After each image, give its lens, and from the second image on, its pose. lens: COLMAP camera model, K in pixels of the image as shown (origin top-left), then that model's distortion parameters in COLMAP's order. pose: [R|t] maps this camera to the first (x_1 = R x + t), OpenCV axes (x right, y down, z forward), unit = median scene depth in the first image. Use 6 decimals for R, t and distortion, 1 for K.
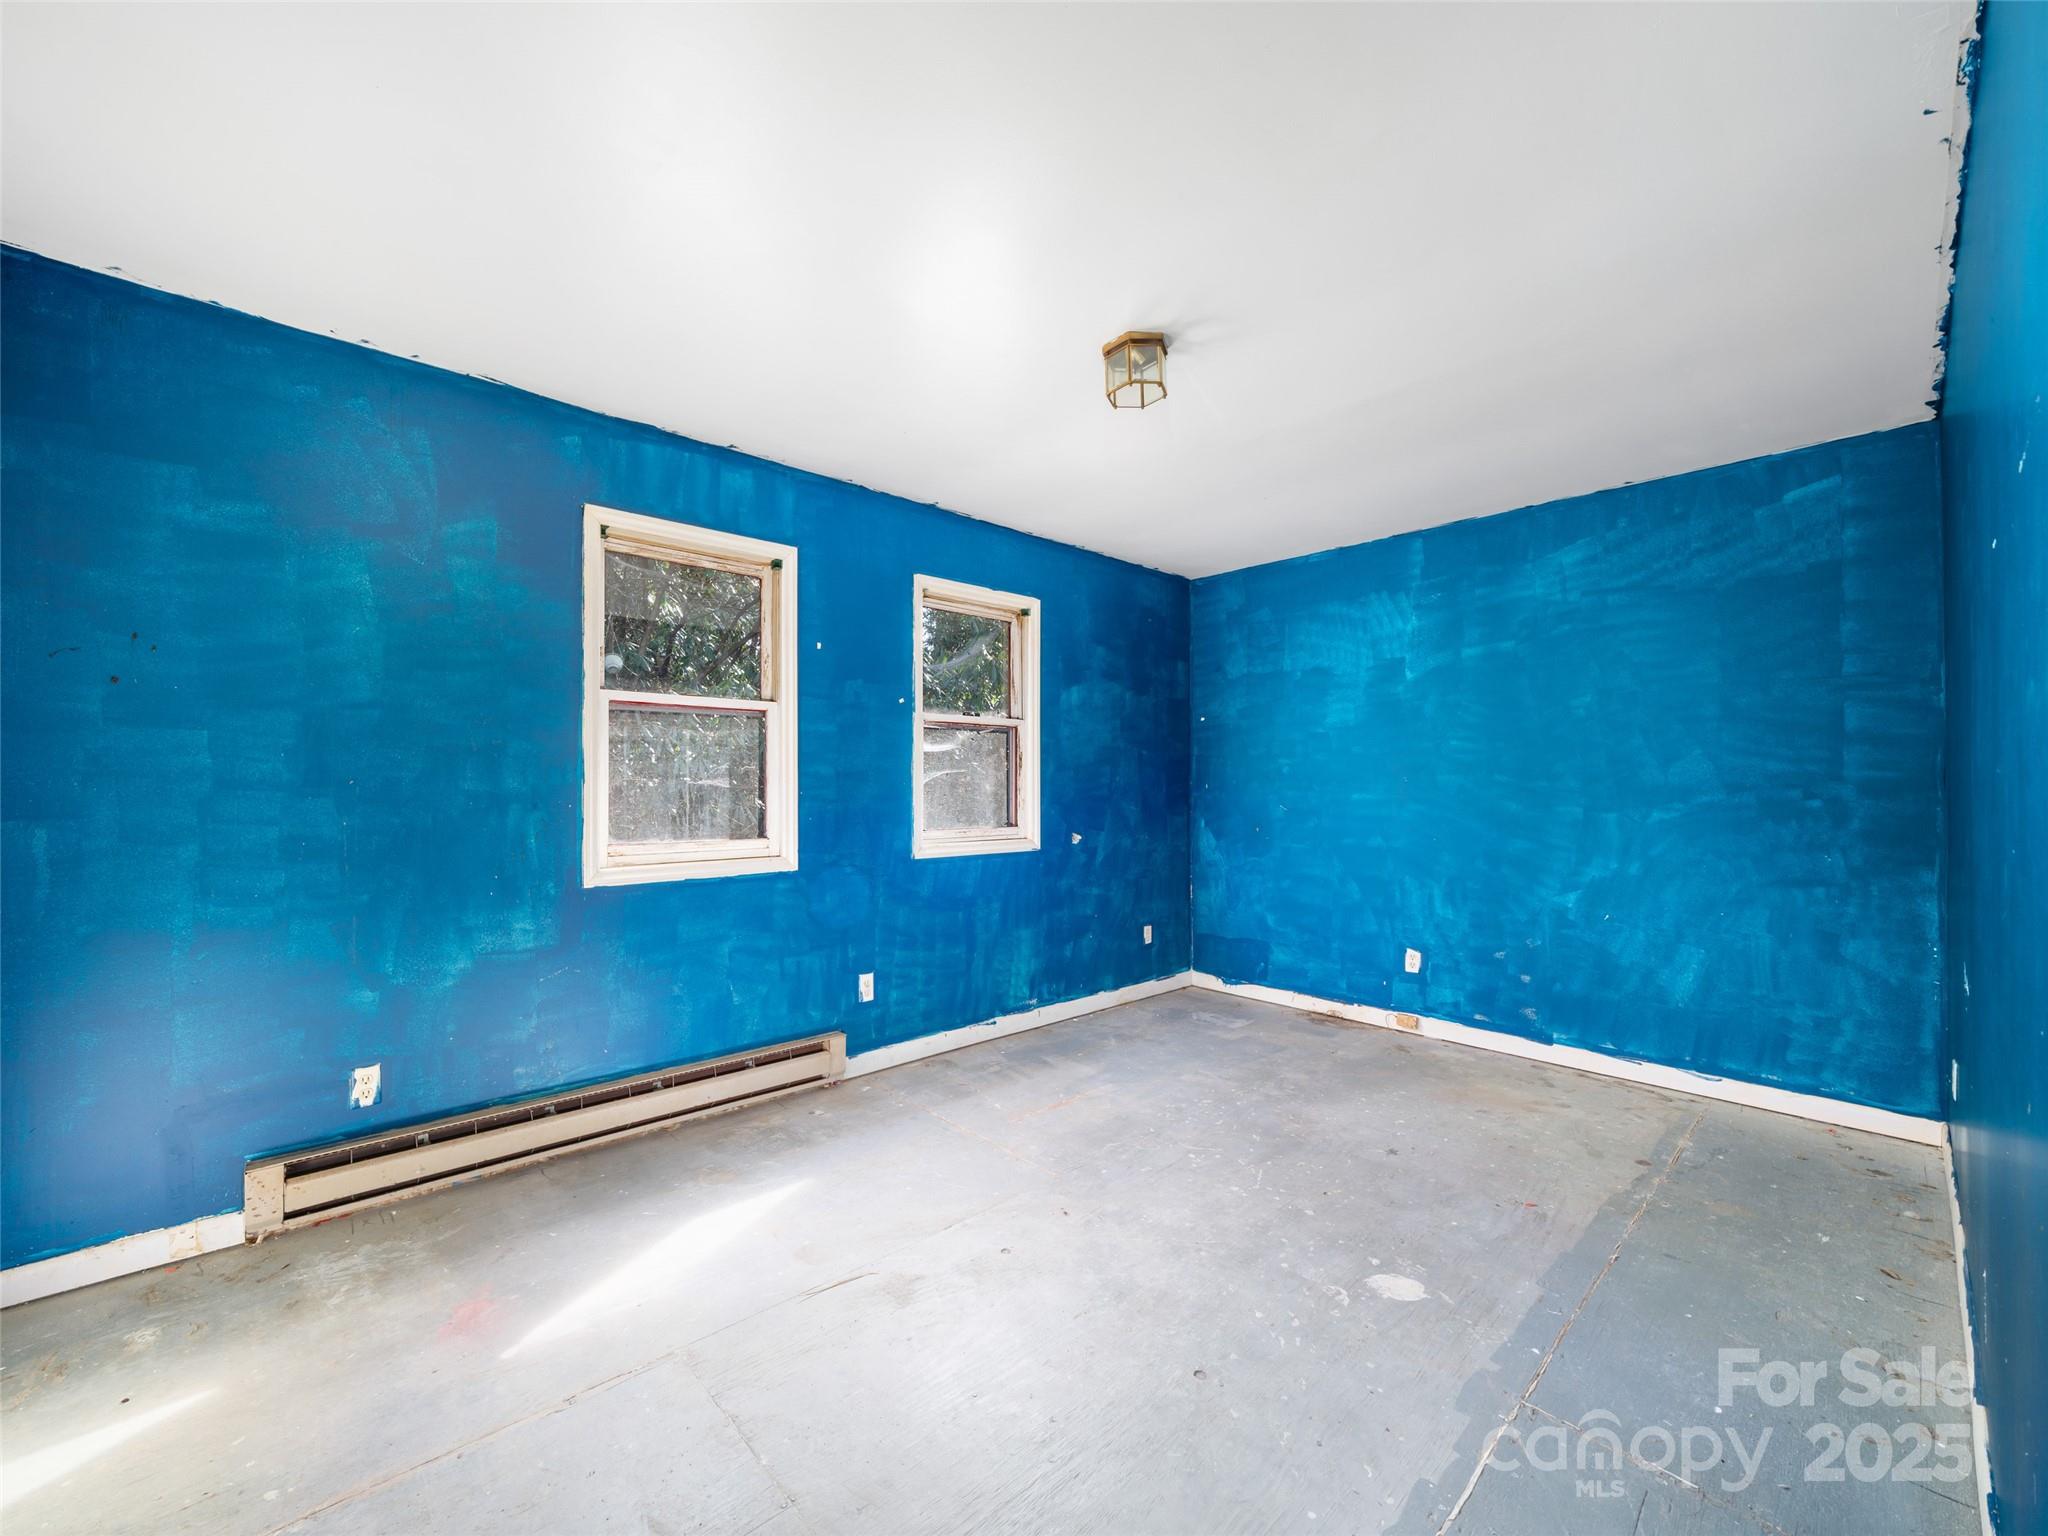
lens RADIAL K [[836.0, 0, 1024.0], [0, 836.0, 768.0], [0, 0, 1]] dist [-0.000421, 0.000000]
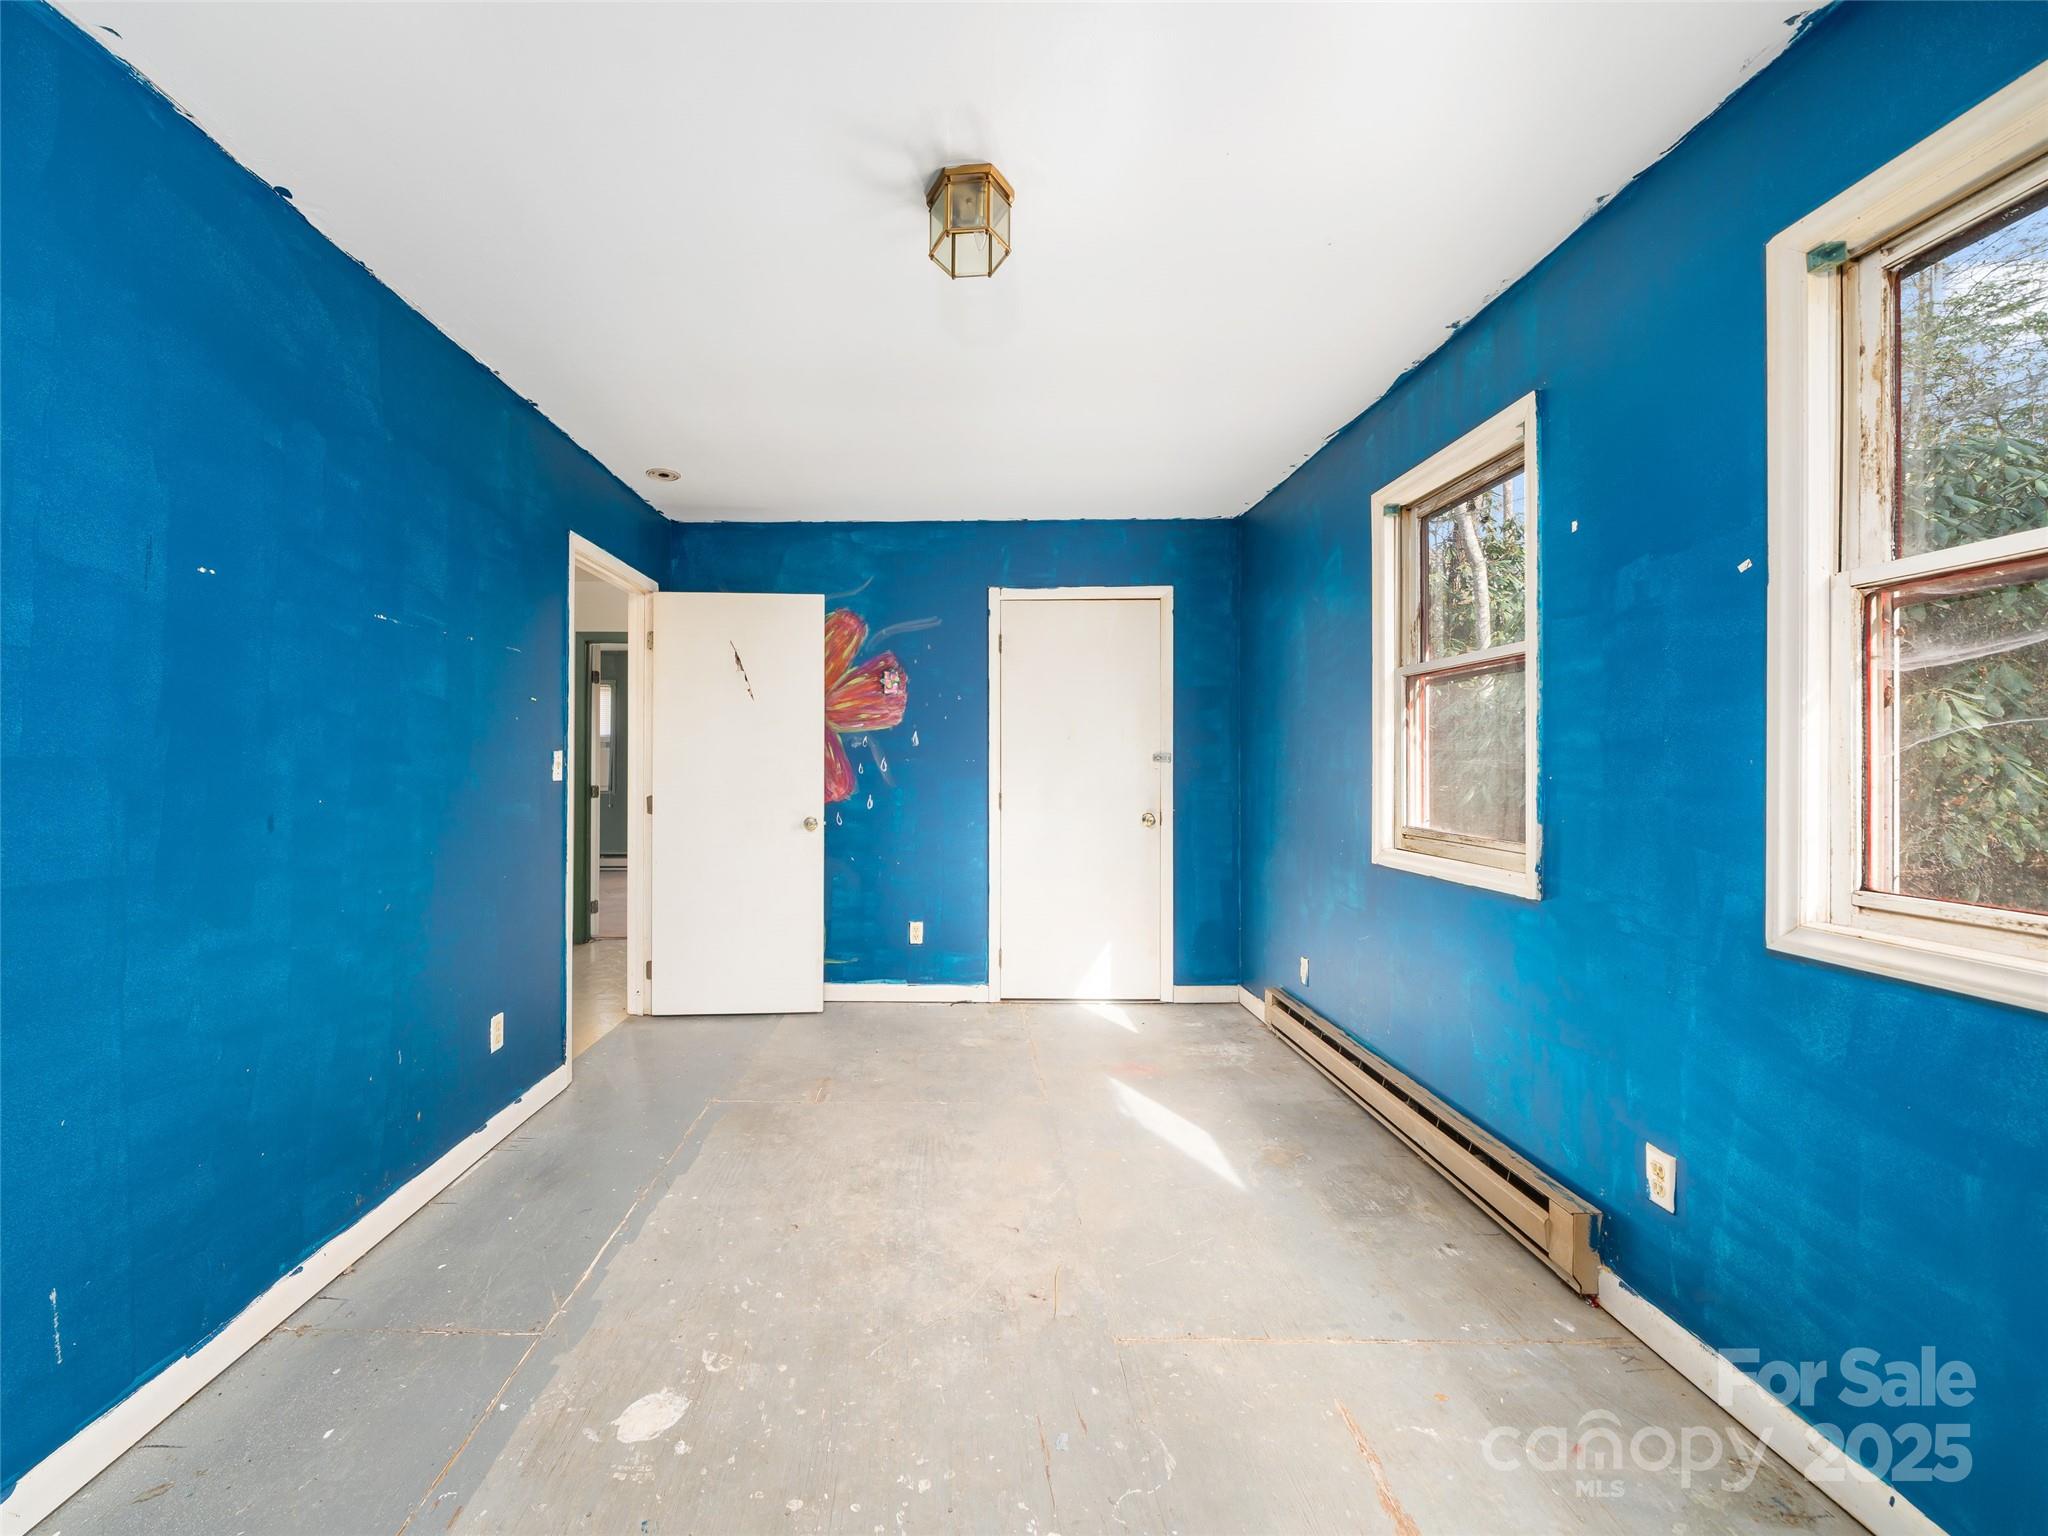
lens RADIAL K [[1894.8, 0, 1024.9], [0, 1894.8, 734.1], [0, 0, 1]] dist [-0.008764, -0.002222]
pose [[-0.812300, -0.016006, -0.583021, 1.146307], [0.005517, 0.999368, -0.035122, 0.058904], [0.583214, -0.031746, -0.811698, 2.533056]]
